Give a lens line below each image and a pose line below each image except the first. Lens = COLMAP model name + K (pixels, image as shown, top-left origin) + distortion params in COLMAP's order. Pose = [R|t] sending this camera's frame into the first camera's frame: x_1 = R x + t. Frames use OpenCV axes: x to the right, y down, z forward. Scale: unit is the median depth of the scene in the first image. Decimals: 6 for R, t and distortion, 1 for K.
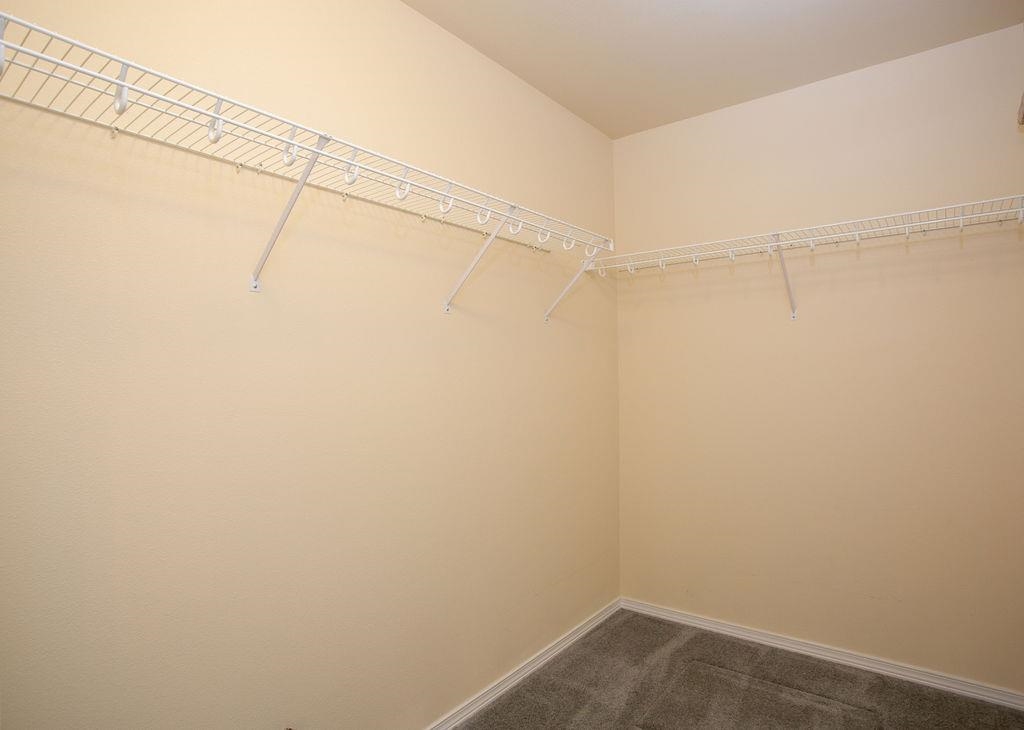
lens RADIAL K [[550.5, 0, 511.7], [0, 550.5, 367.8], [0, 0, 1]] dist [-0.023485, 0.000888]
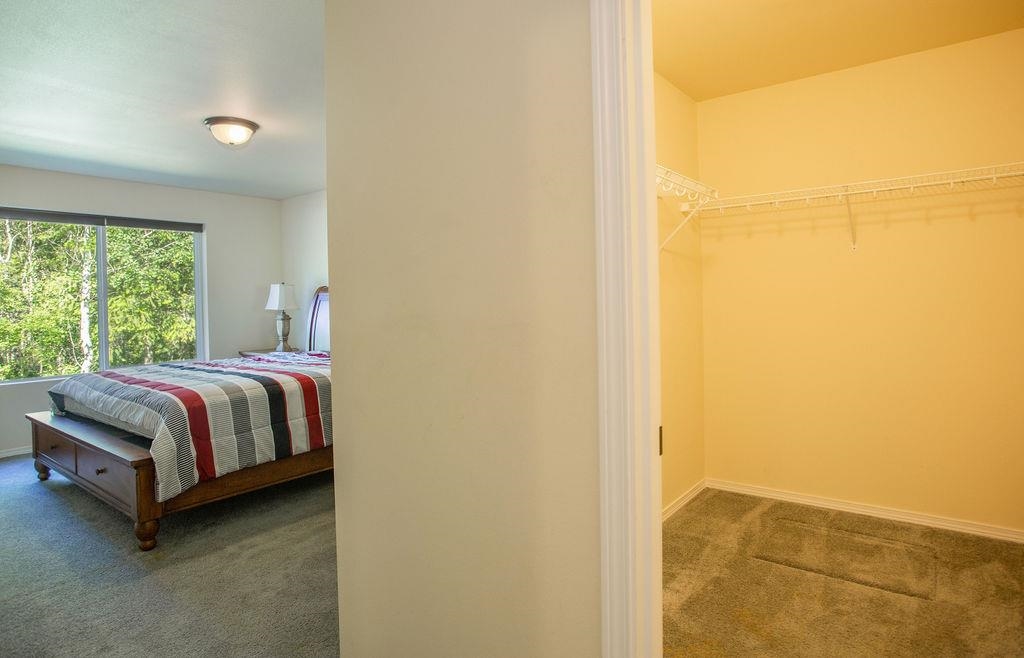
lens RADIAL K [[572.7, 0, 506.9], [0, 572.7, 297.0], [0, 0, 1]] dist [0.000430, 0.000117]
pose [[0.999884, -0.007257, 0.013389, -0.325122], [0.007140, 0.999936, 0.008810, 0.002470], [-0.013452, -0.008713, 0.999872, -0.331796]]
